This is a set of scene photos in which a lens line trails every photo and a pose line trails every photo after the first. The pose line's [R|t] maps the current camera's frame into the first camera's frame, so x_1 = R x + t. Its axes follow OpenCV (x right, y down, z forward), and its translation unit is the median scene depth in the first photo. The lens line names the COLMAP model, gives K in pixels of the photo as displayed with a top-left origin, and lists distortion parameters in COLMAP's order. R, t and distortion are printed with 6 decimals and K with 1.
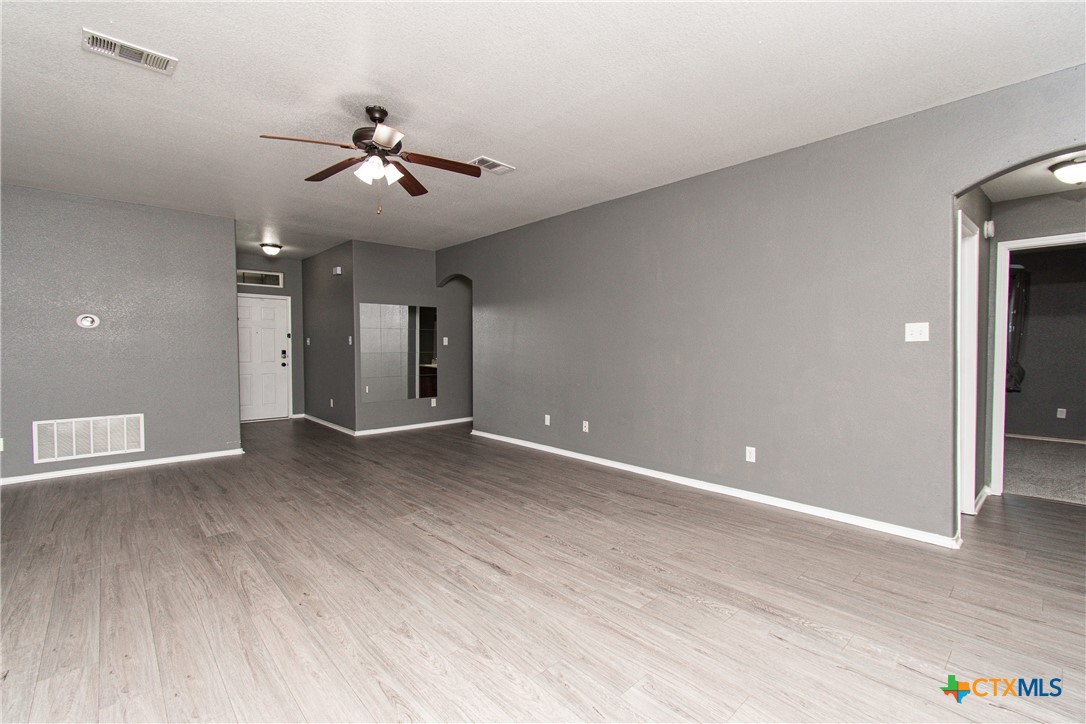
lens RADIAL K [[475.9, 0, 547.1], [0, 475.9, 358.0], [0, 0, 1]] dist [0.006917, 0.000920]
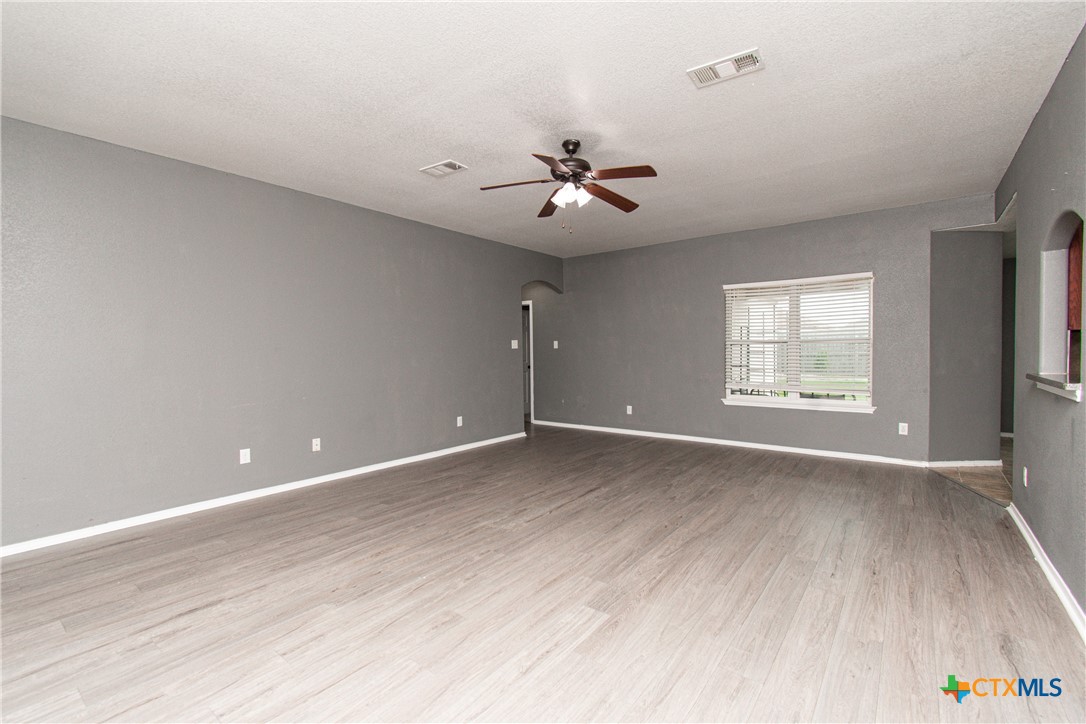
lens RADIAL K [[475.9, 0, 543.4], [0, 475.9, 365.7], [0, 0, 1]] dist [0.006917, 0.000920]
pose [[-0.163160, -0.027300, 0.986222, -1.232046], [0.035761, 0.998797, 0.033565, -0.020350], [-0.985951, 0.040745, -0.161987, 1.067492]]
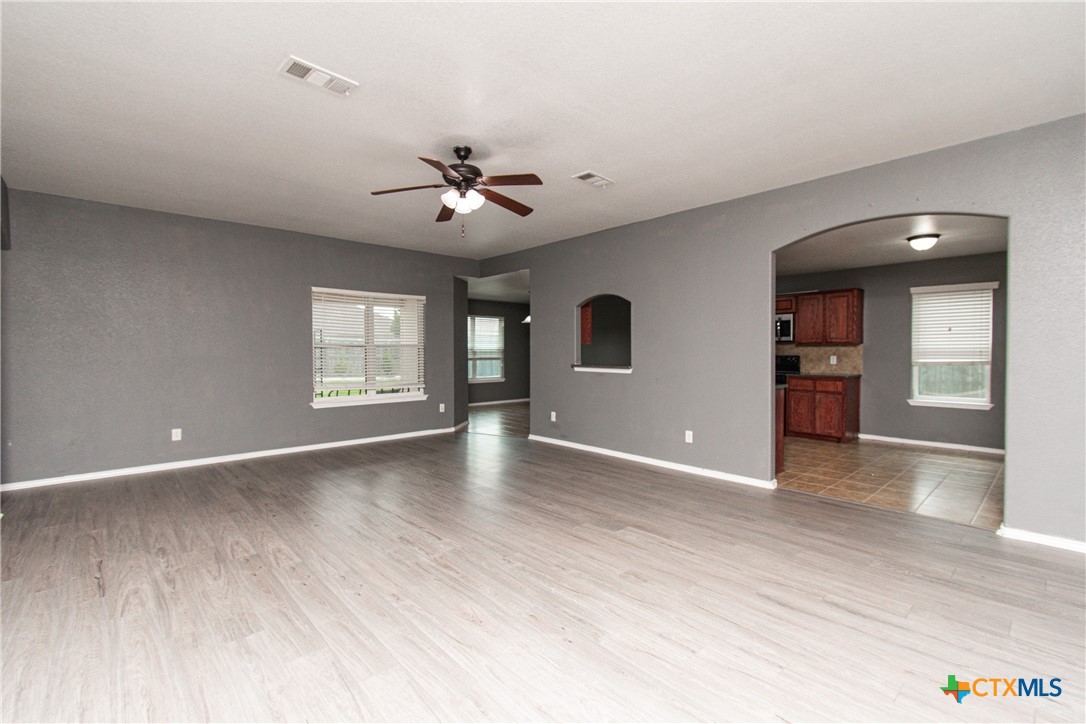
lens RADIAL K [[475.9, 0, 541.2], [0, 475.9, 352.8], [0, 0, 1]] dist [0.006917, 0.000920]
pose [[-0.999919, 0.004424, 0.011915, -0.470570], [0.004769, 0.999565, 0.029090, -0.044533], [-0.011781, 0.029145, -0.999506, 1.841800]]
